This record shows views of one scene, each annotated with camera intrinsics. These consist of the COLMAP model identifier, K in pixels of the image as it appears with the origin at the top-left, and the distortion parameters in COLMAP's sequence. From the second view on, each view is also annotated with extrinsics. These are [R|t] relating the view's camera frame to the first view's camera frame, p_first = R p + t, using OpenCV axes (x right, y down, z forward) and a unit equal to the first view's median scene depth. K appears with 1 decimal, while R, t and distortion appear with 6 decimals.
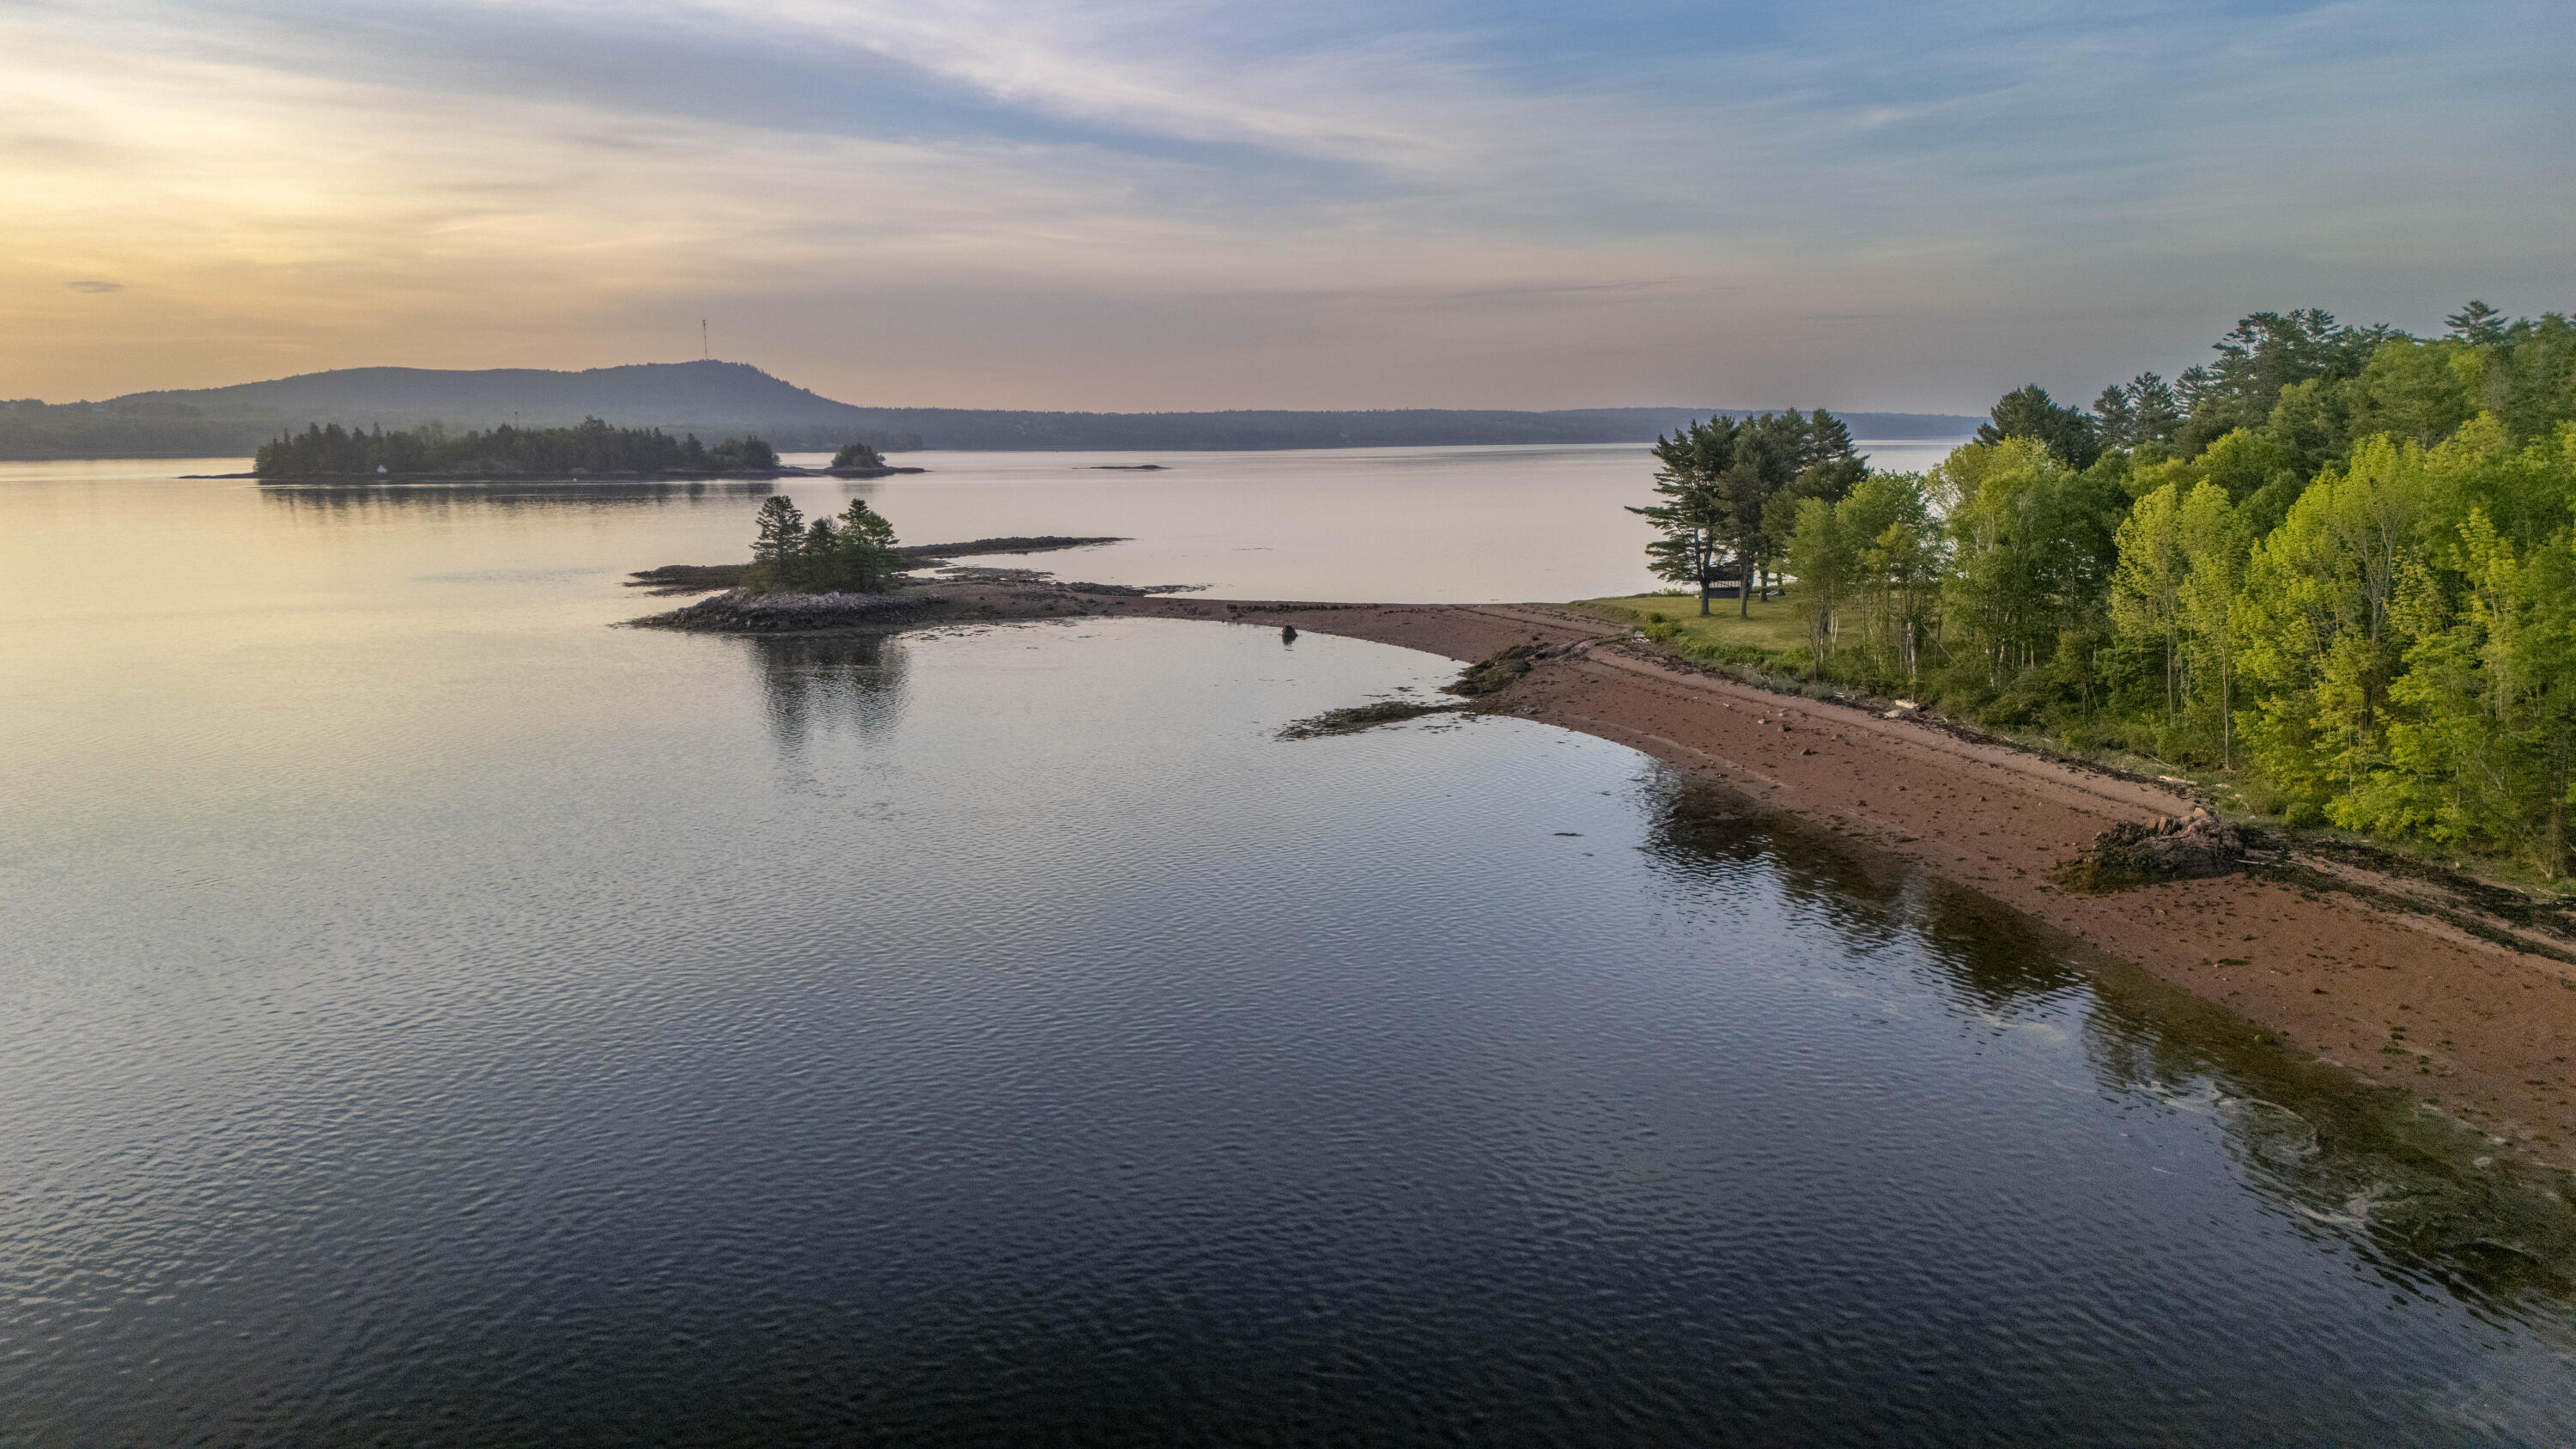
lens RADIAL K [[1901.7, 0, 1288.0], [0, 1901.7, 724.5], [0, 0, 1]] dist [0.066765, -0.050001]
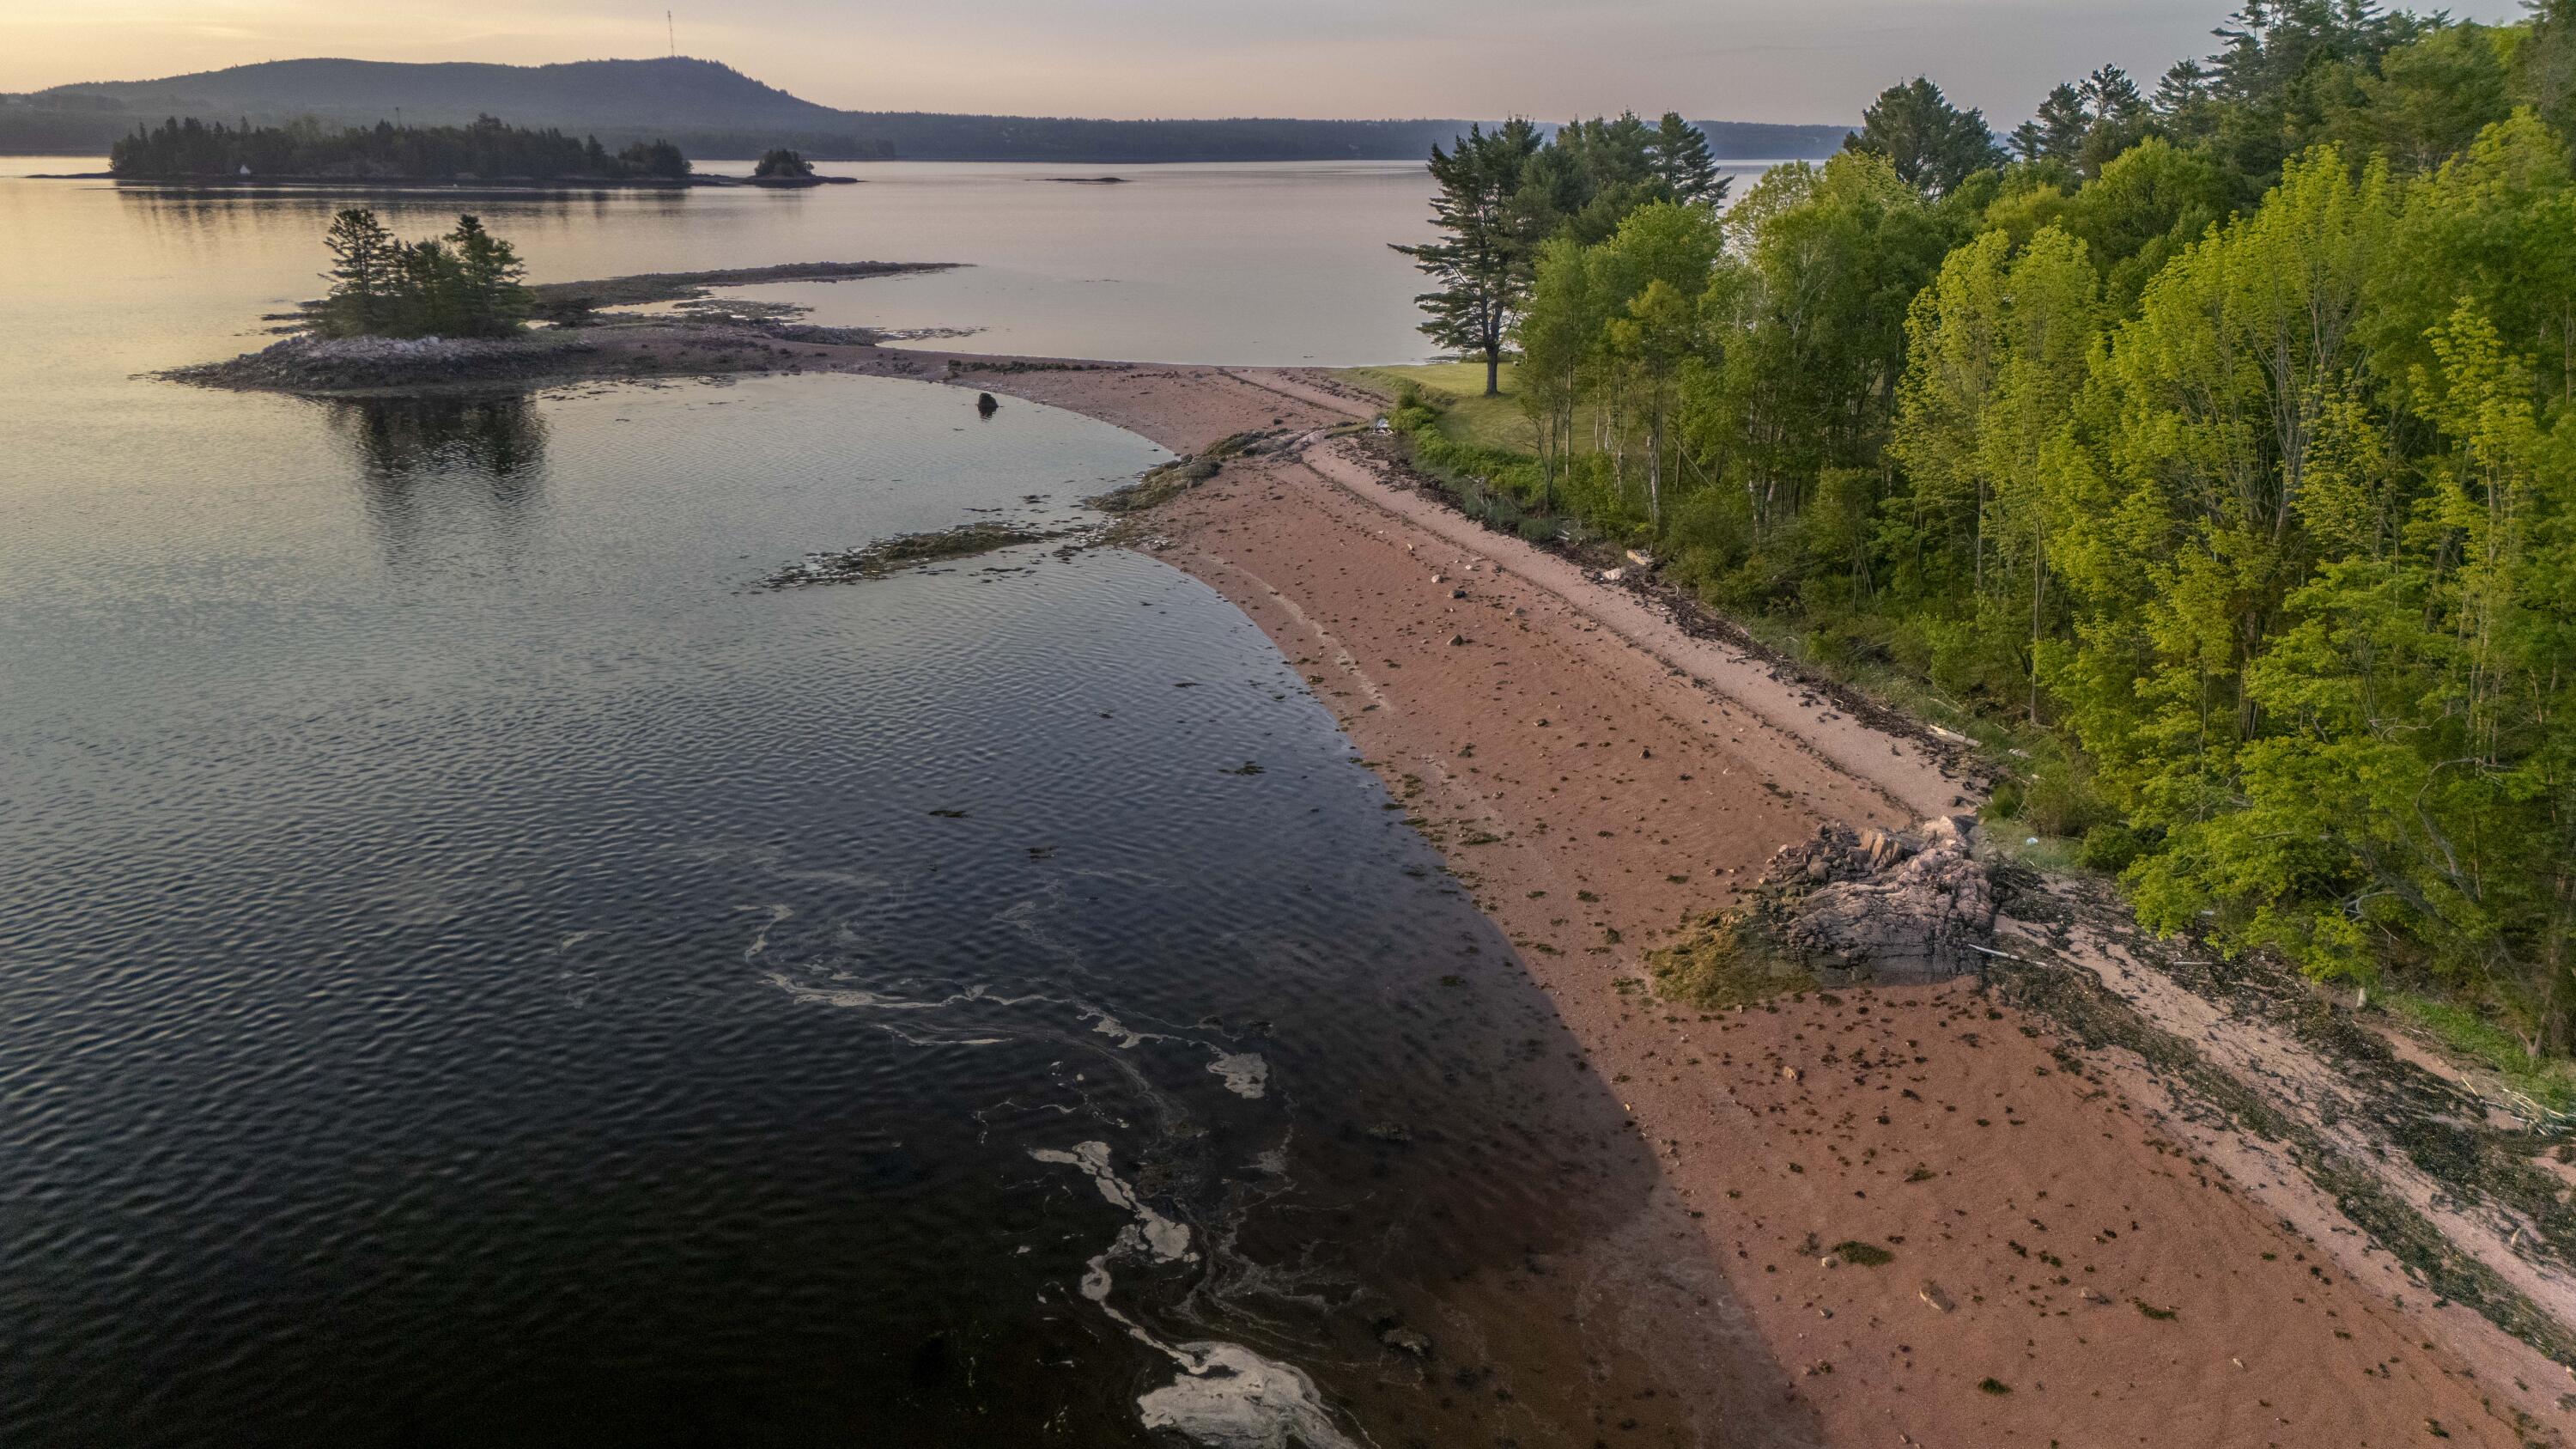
lens RADIAL K [[1944.8, 0, 1288.0], [0, 1944.8, 724.5], [0, 0, 1]] dist [0.065153, -0.043699]
pose [[0.999886, 0.013709, -0.006395, 0.161920], [-0.012716, 0.990688, 0.135557, -0.034988], [0.008194, -0.135460, 0.990749, 0.244814]]
